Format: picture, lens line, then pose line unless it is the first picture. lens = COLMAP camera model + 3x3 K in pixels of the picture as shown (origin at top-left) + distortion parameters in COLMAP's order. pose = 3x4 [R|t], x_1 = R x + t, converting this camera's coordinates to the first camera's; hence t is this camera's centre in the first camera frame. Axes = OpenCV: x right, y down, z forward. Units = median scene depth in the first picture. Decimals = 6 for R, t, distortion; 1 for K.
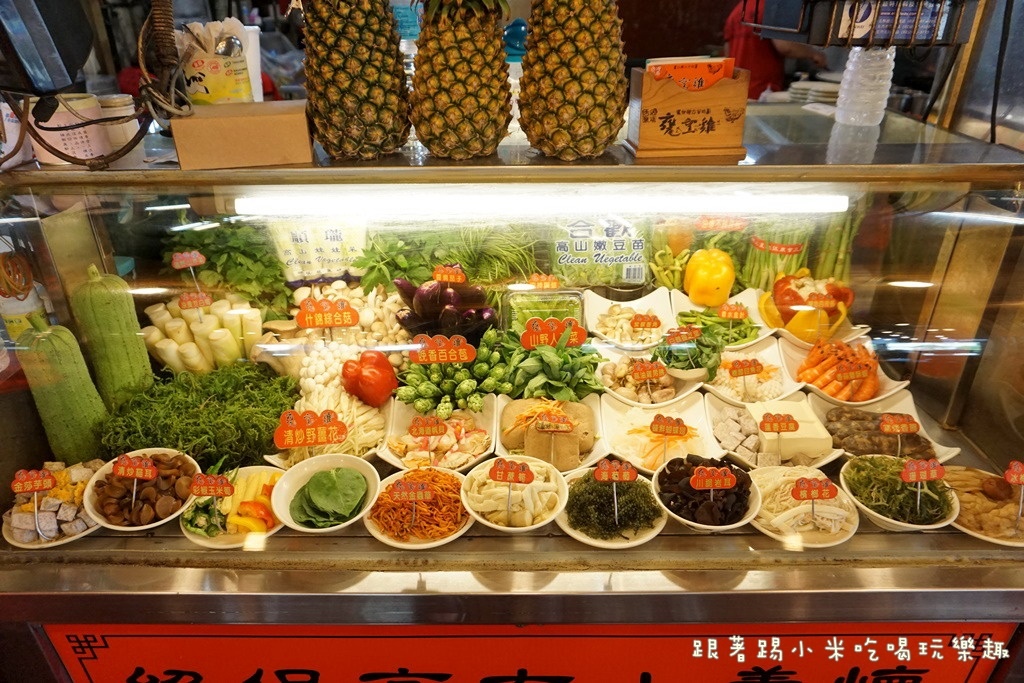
lens RADIAL K [[706.9, 0, 513.5], [0, 706.9, 343.0], [0, 0, 1]] dist [-0.035810, 0.019269]
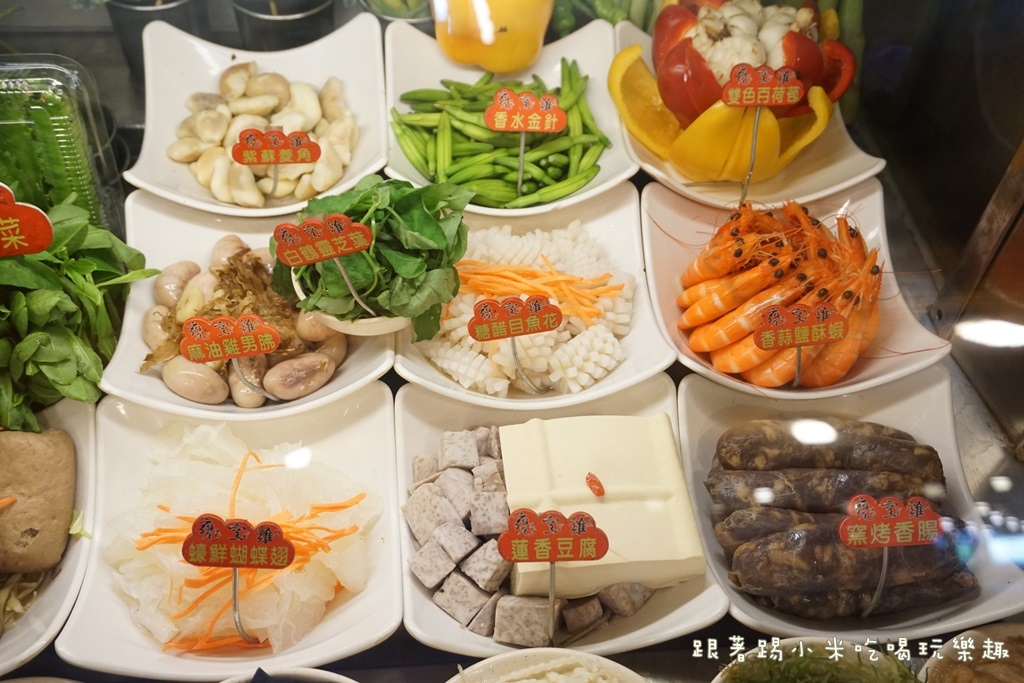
lens RADIAL K [[1102.0, 0, 511.0], [0, 1102.0, 339.9], [0, 0, 1]] dist [-0.004187, 0.000000]
pose [[0.995141, -0.017816, 0.096831, 0.265766], [-0.018229, 0.933147, 0.359032, -0.150804], [-0.096754, -0.359052, 0.928289, 0.461164]]
